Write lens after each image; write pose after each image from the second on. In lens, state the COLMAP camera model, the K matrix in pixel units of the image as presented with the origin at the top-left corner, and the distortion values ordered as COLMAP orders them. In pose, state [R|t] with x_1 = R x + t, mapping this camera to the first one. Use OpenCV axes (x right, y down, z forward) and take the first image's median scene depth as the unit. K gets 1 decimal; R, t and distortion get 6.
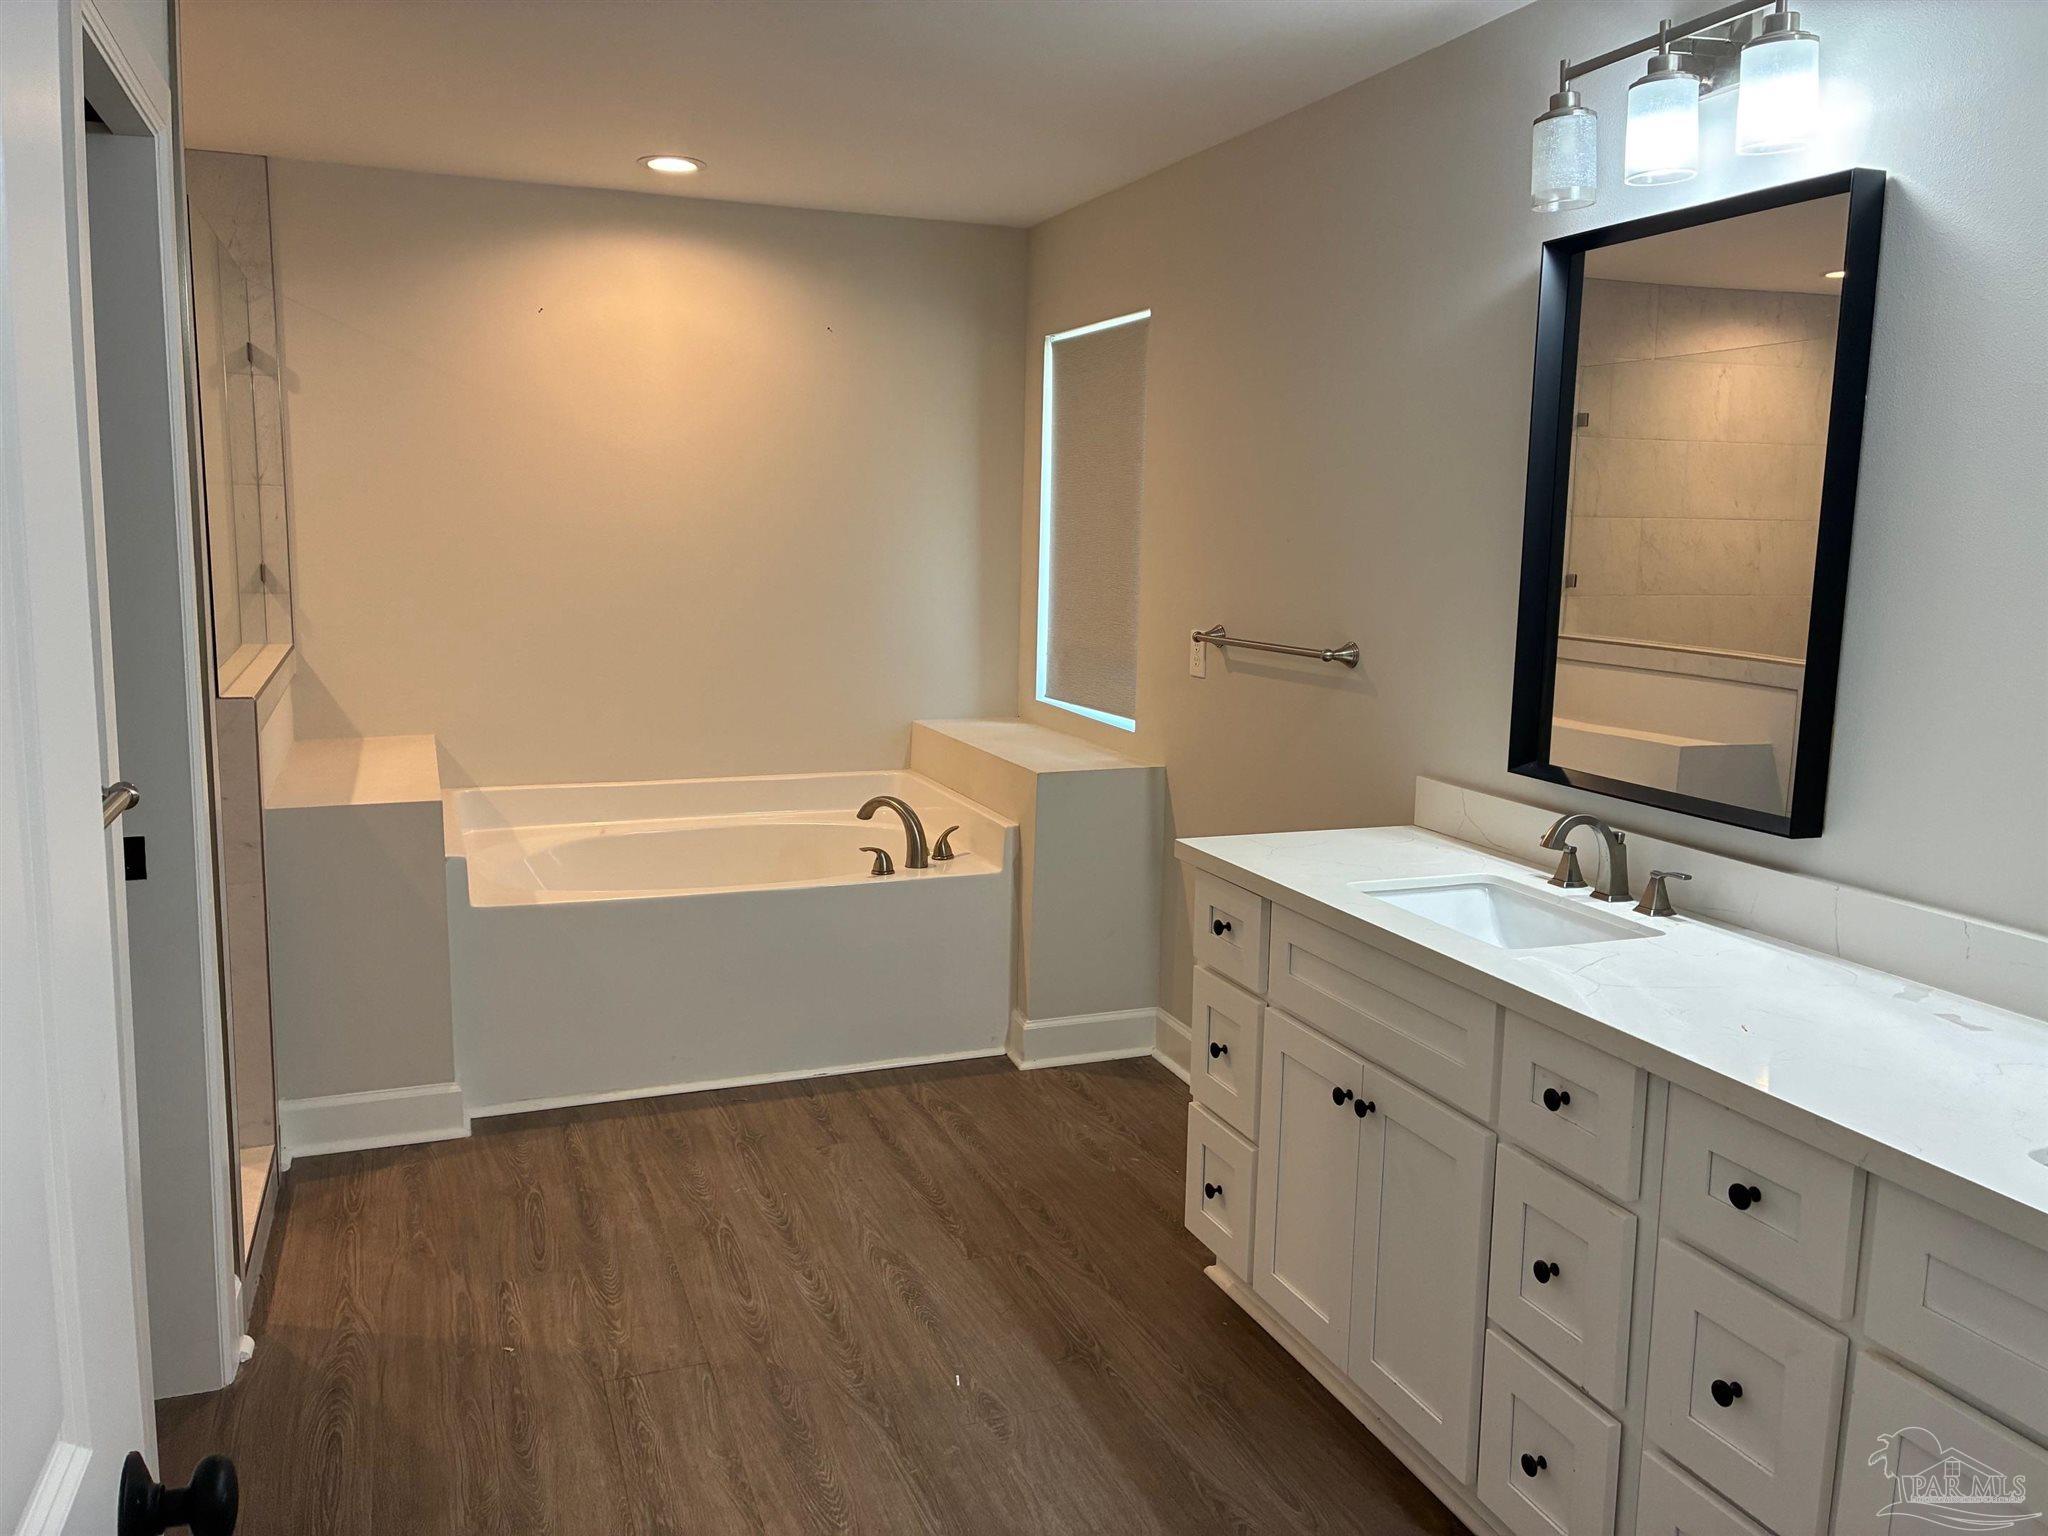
lens RADIAL K [[1579.2, 0, 1010.6], [0, 1579.2, 769.4], [0, 0, 1]] dist [0.053487, -0.059433]
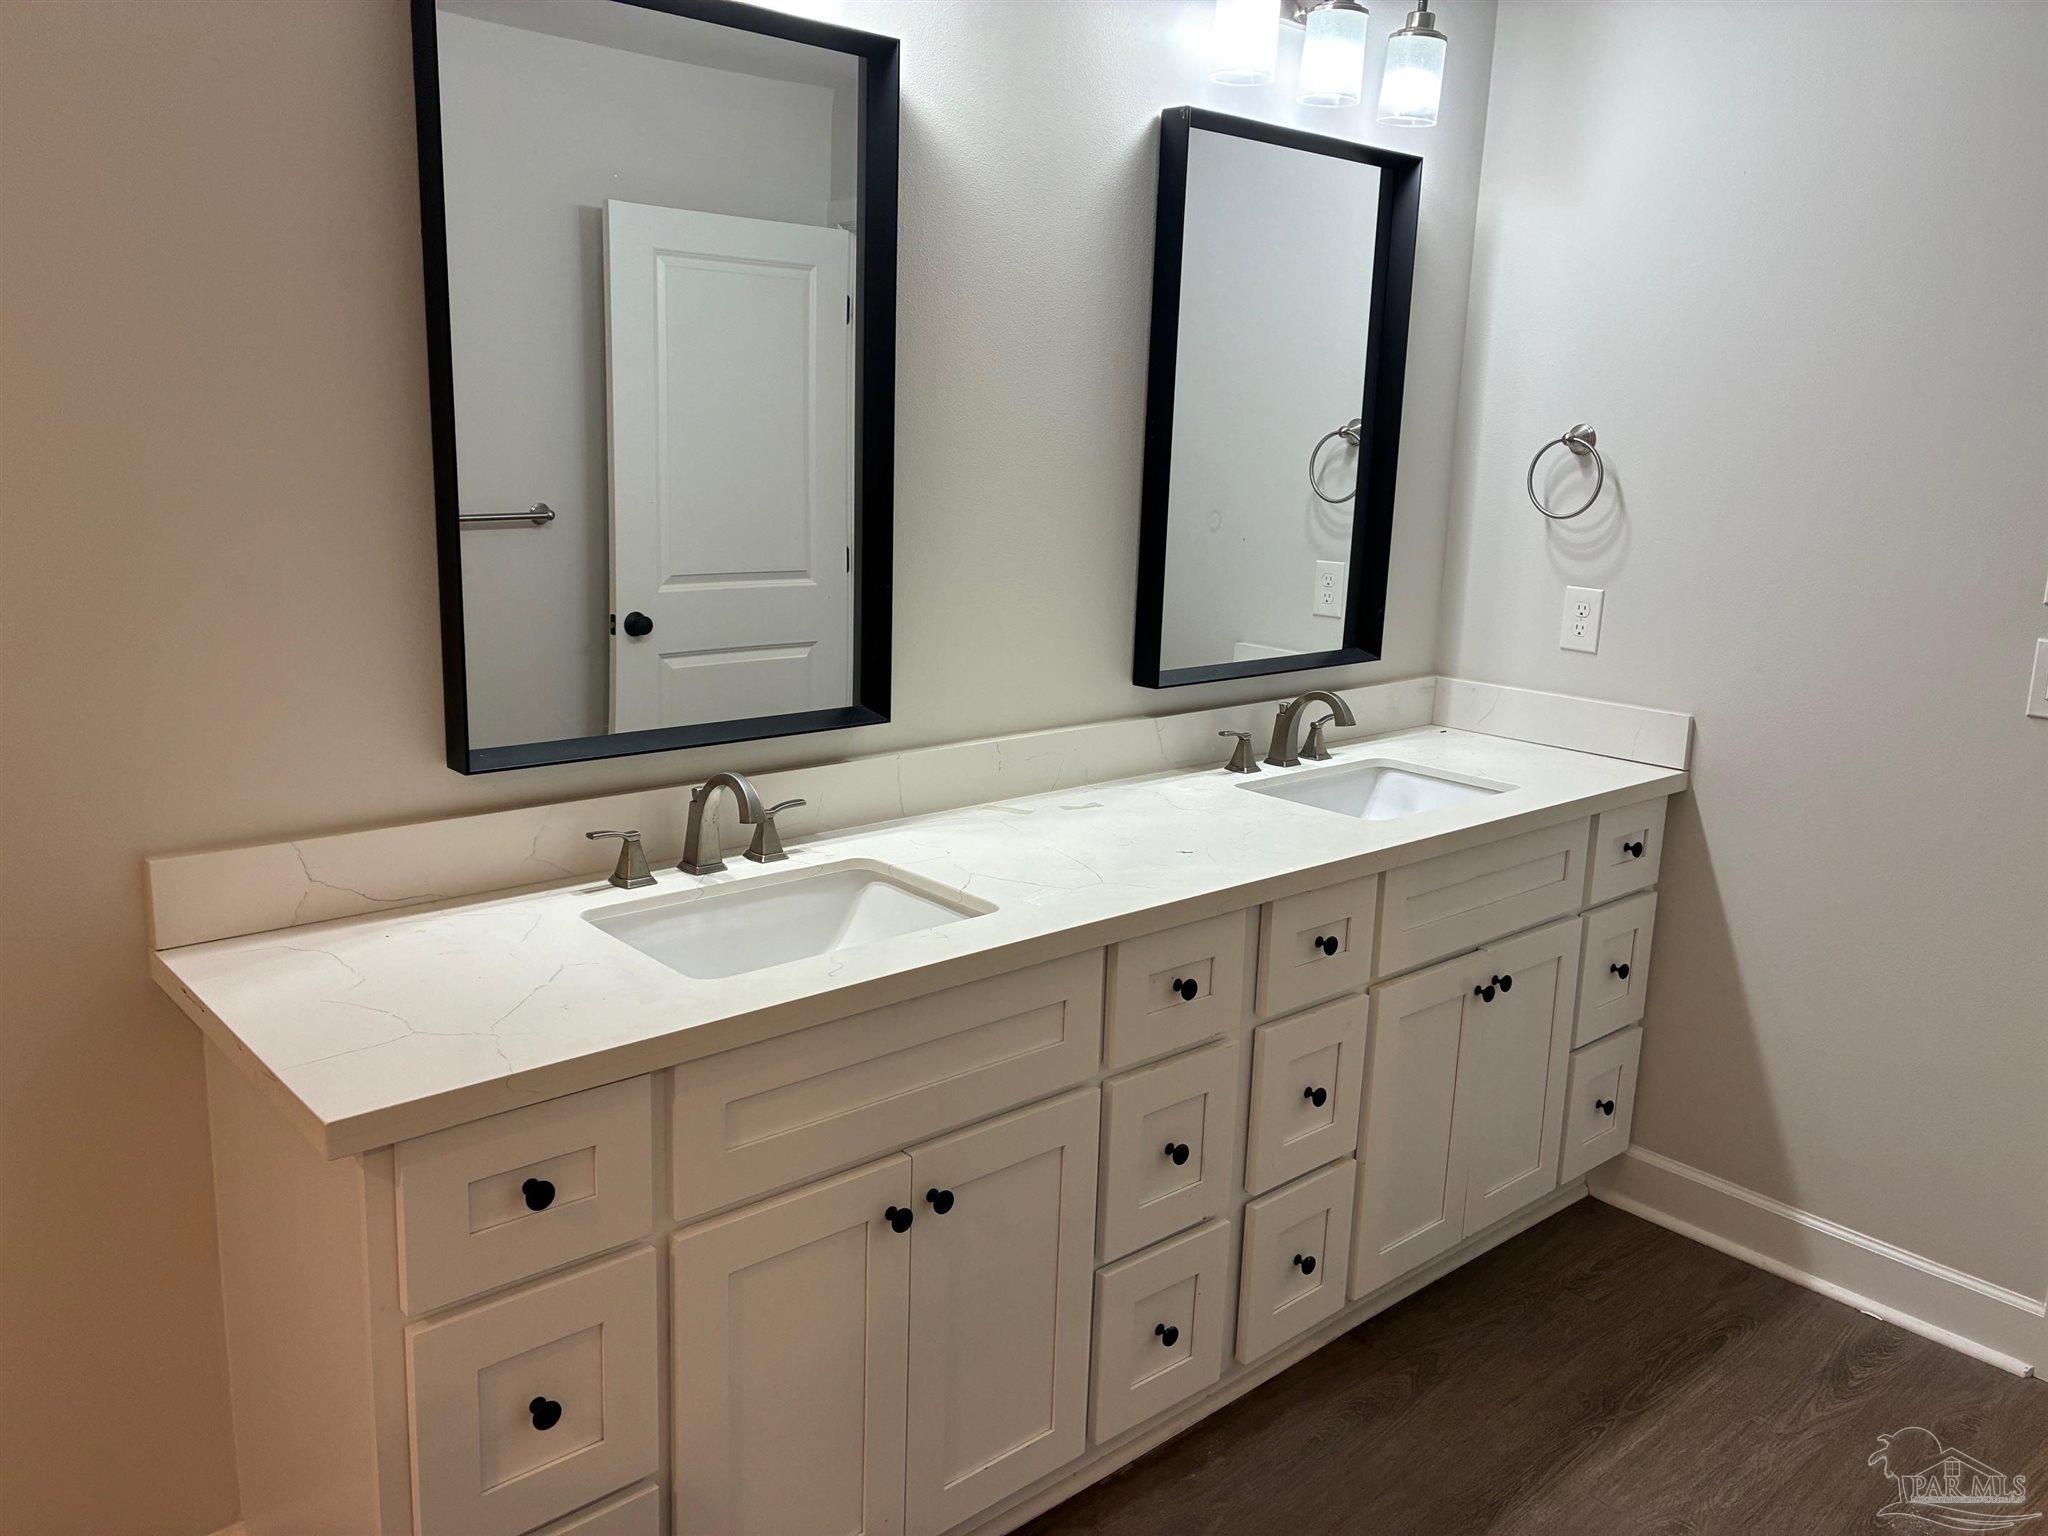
lens RADIAL K [[1760.0, 0, 1024.2], [0, 1760.0, 812.8], [0, 0, 1]] dist [0.001042, -0.000893]
pose [[-0.419489, -0.237708, 0.876084, -0.528856], [0.088977, 0.949691, 0.300284, -0.227602], [-0.903389, 0.203917, -0.377234, 1.372667]]
